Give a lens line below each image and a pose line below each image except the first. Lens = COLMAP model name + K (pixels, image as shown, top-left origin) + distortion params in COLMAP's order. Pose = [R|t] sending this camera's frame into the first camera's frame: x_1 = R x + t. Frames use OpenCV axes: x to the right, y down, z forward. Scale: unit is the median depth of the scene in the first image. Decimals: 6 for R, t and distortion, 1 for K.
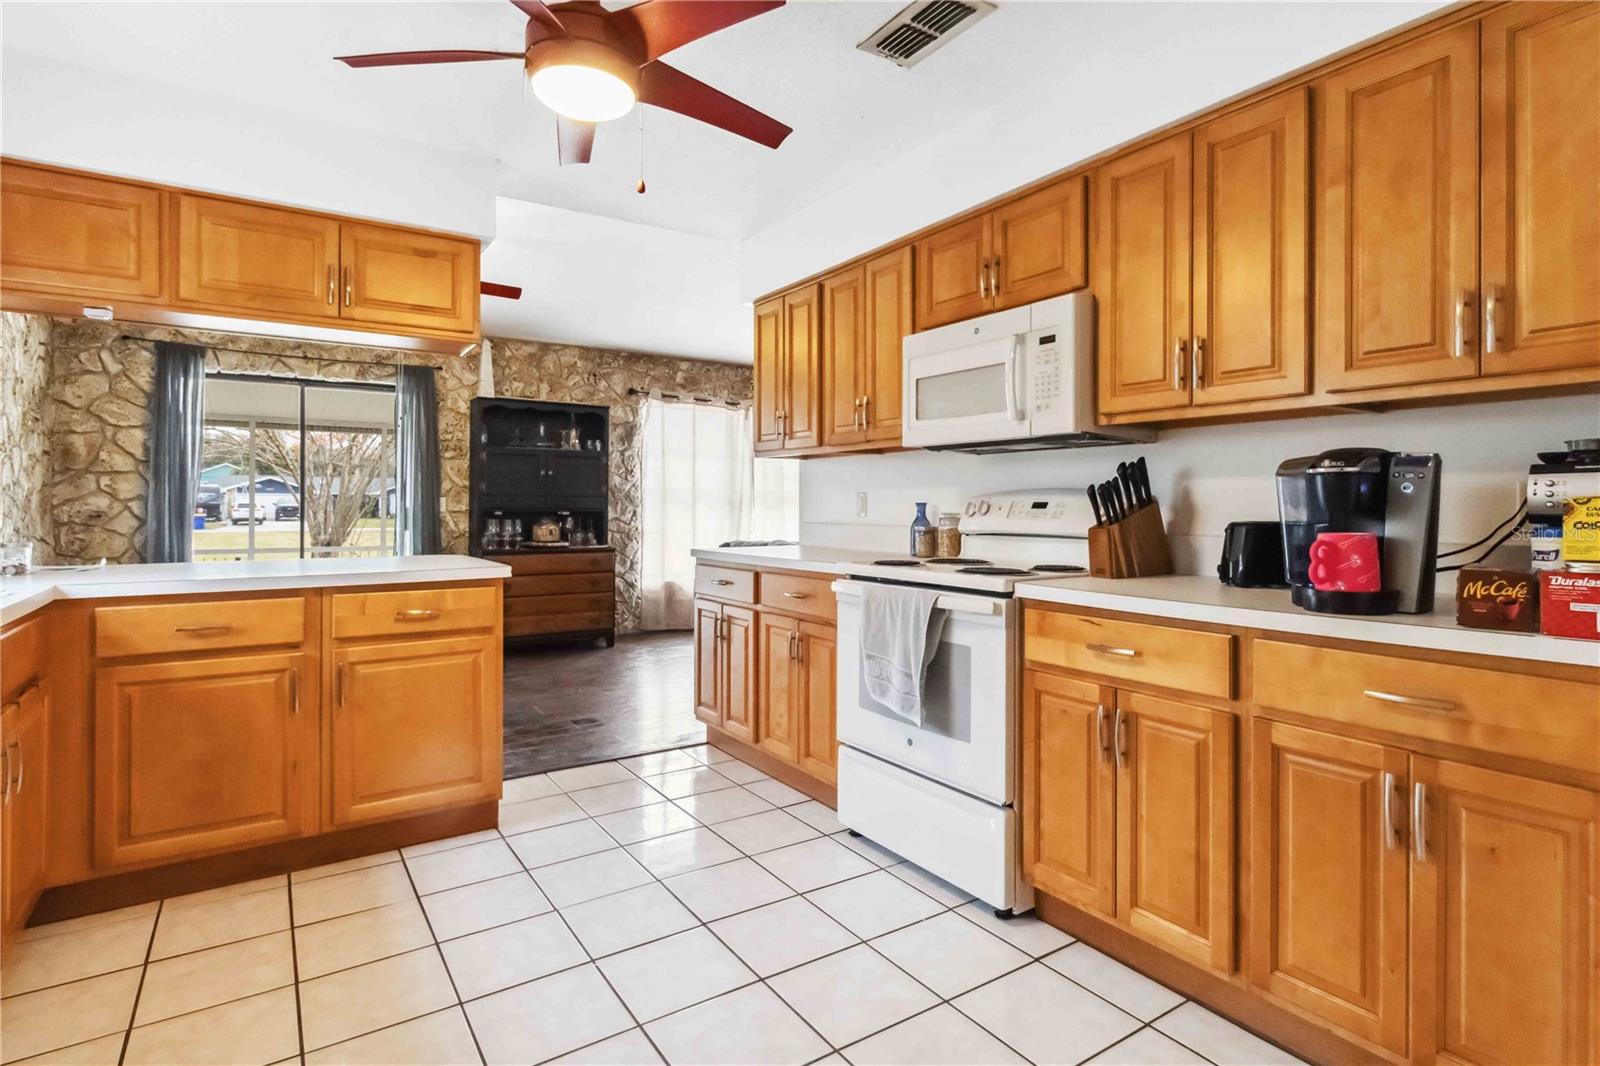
lens RADIAL K [[811.4, 0, 813.3], [0, 811.4, 502.3], [0, 0, 1]] dist [0.000264, 0.000465]
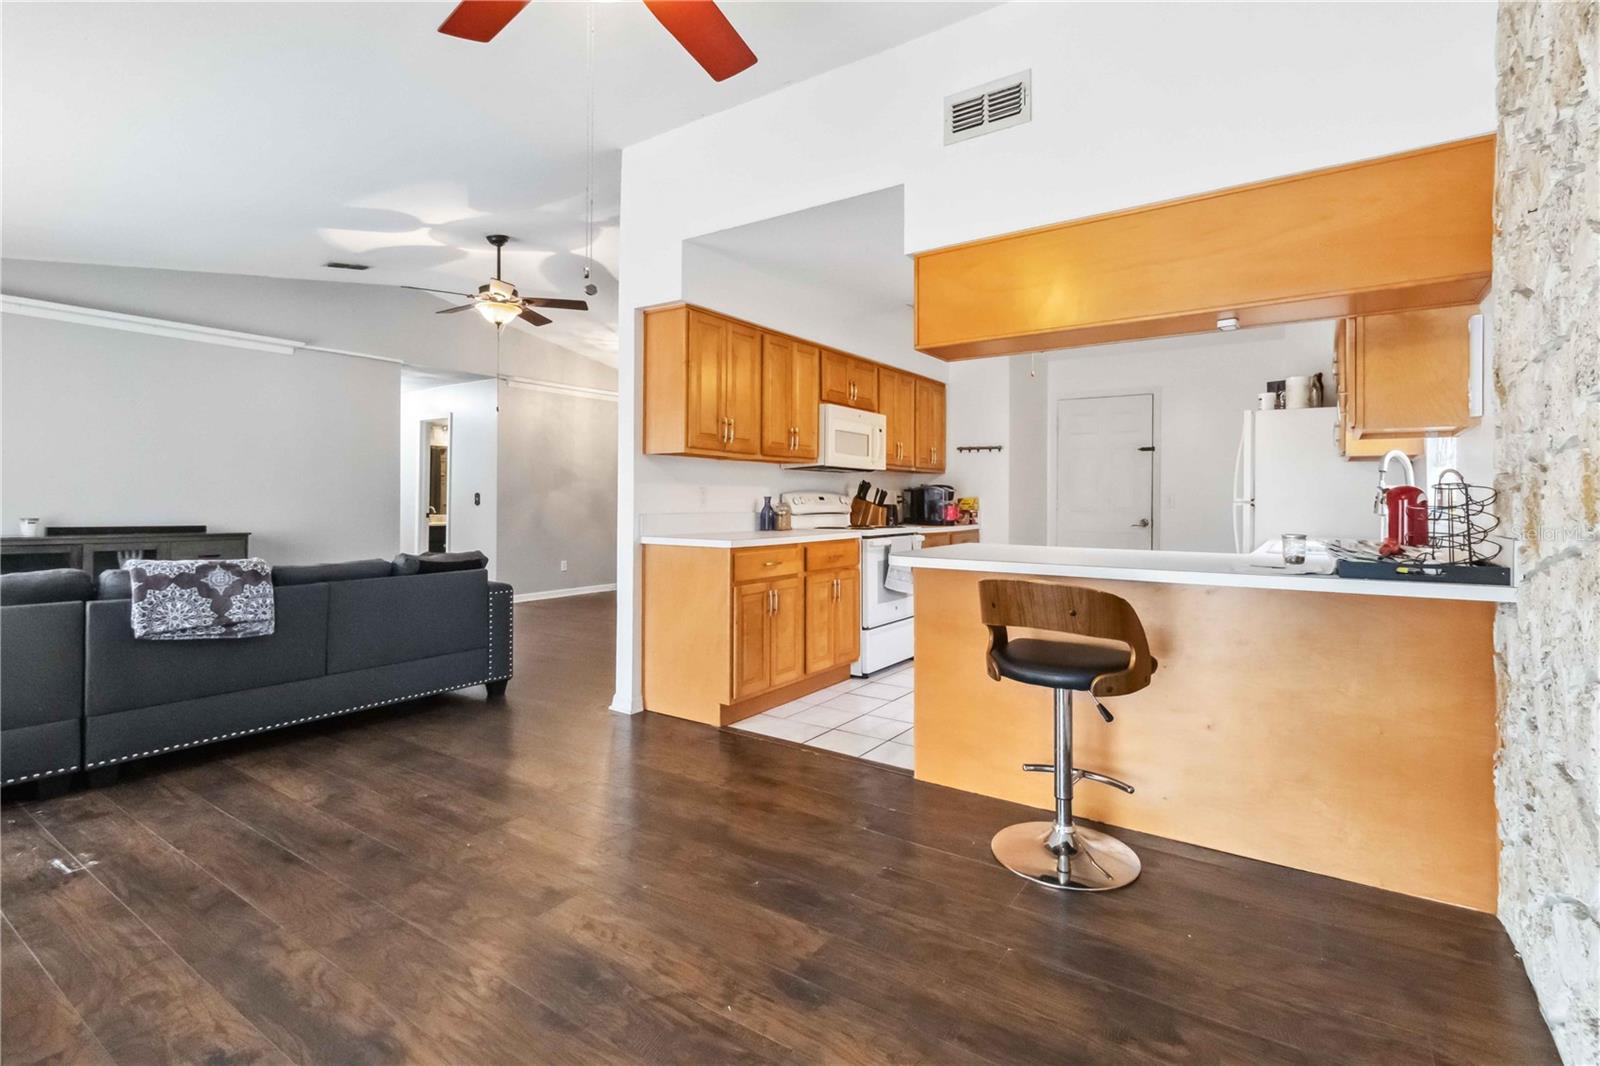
lens RADIAL K [[749.1, 0, 807.8], [0, 749.1, 489.2], [0, 0, 1]] dist [-0.000185, 0.002660]
pose [[-0.366447, 0.010969, 0.930374, -1.353700], [-0.008176, 0.999854, -0.015008, 0.007619], [-0.930403, -0.013106, -0.366304, 1.596326]]
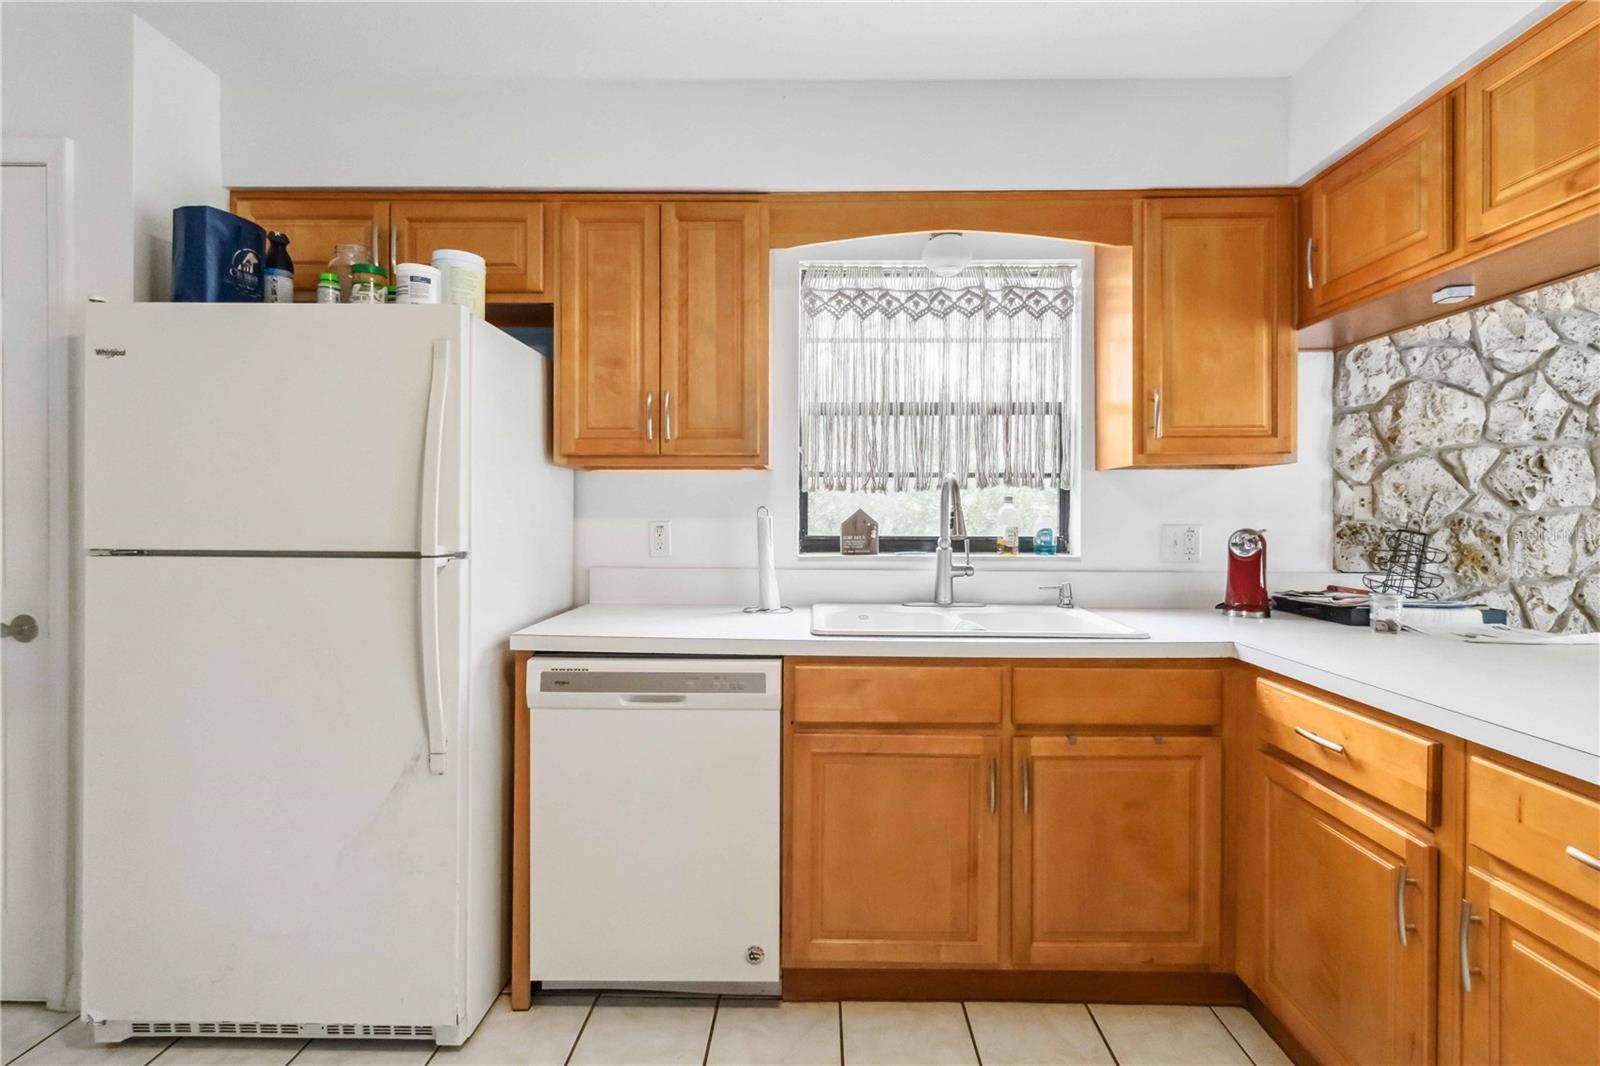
lens RADIAL K [[749.1, 0, 801.0], [0, 749.1, 517.2], [0, 0, 1]] dist [-0.000185, 0.002660]
pose [[-0.570050, -0.000630, -0.821610, 0.013010], [-0.003864, 0.999991, 0.001914, -0.024108], [0.821601, 0.004265, -0.570047, 0.761984]]
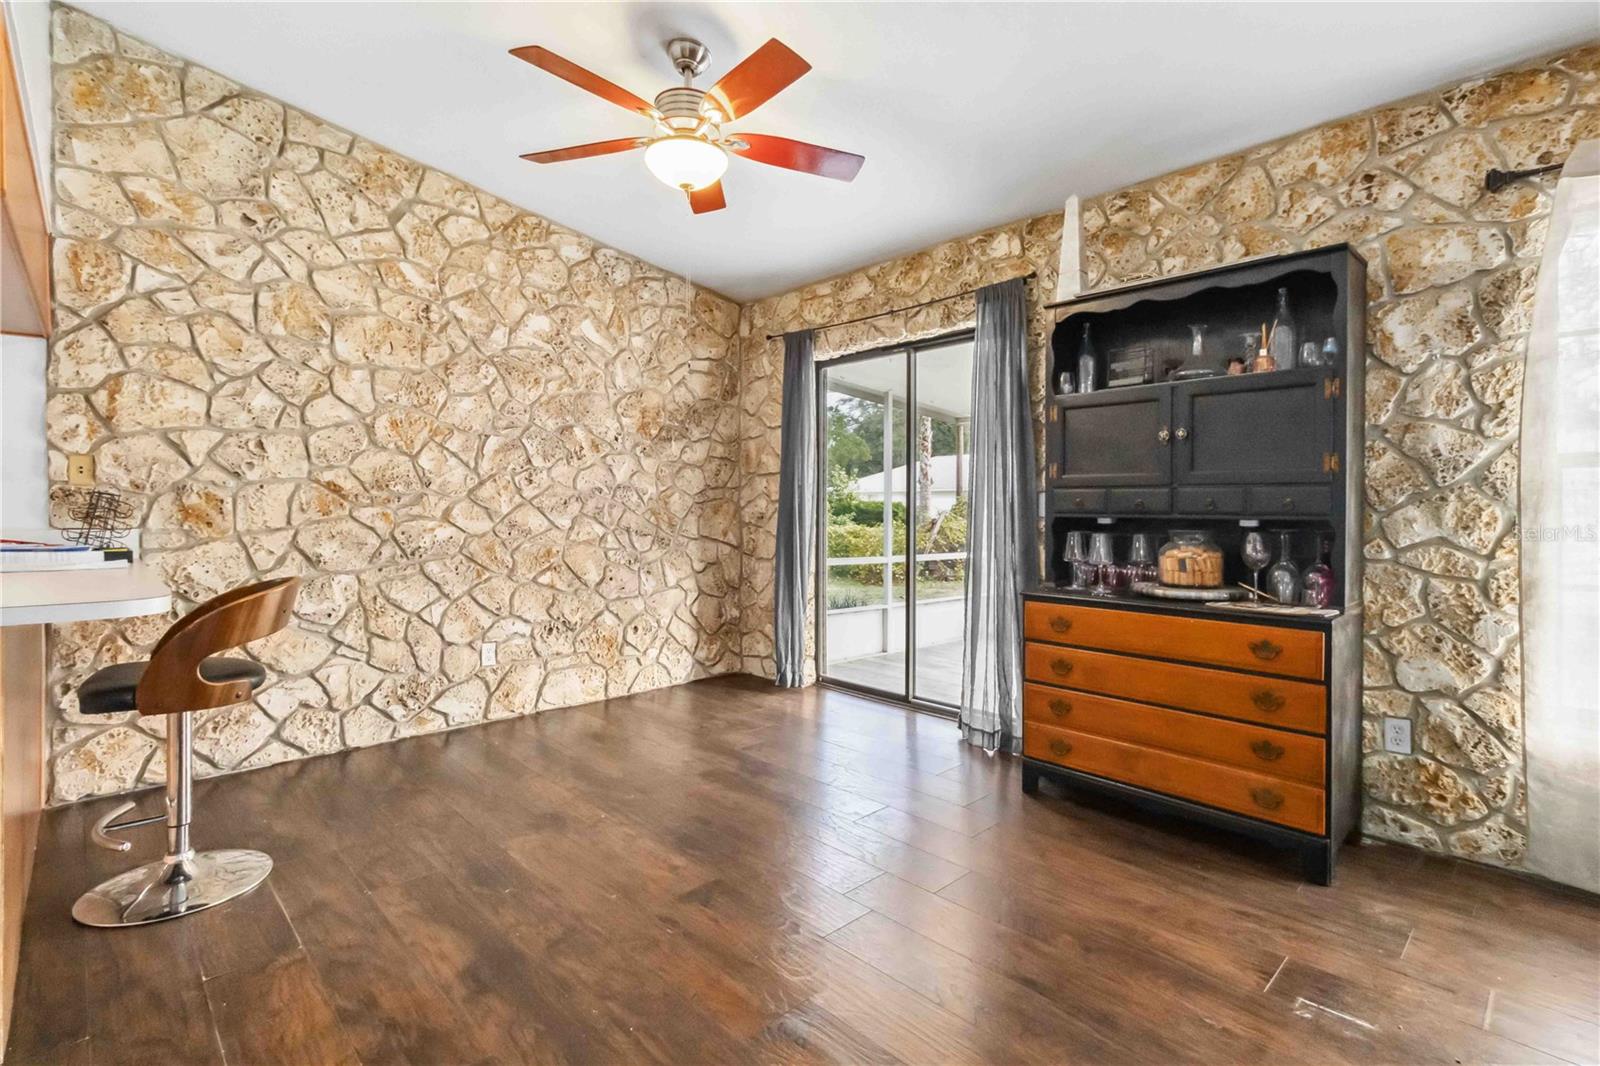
lens RADIAL K [[749.1, 0, 810.0], [0, 749.1, 513.0], [0, 0, 1]] dist [-0.000185, 0.002660]
pose [[0.170854, 0.003065, -0.985292, 0.108218], [0.002943, 0.999989, 0.003621, 0.012759], [0.985292, -0.003519, 0.170843, 1.535429]]
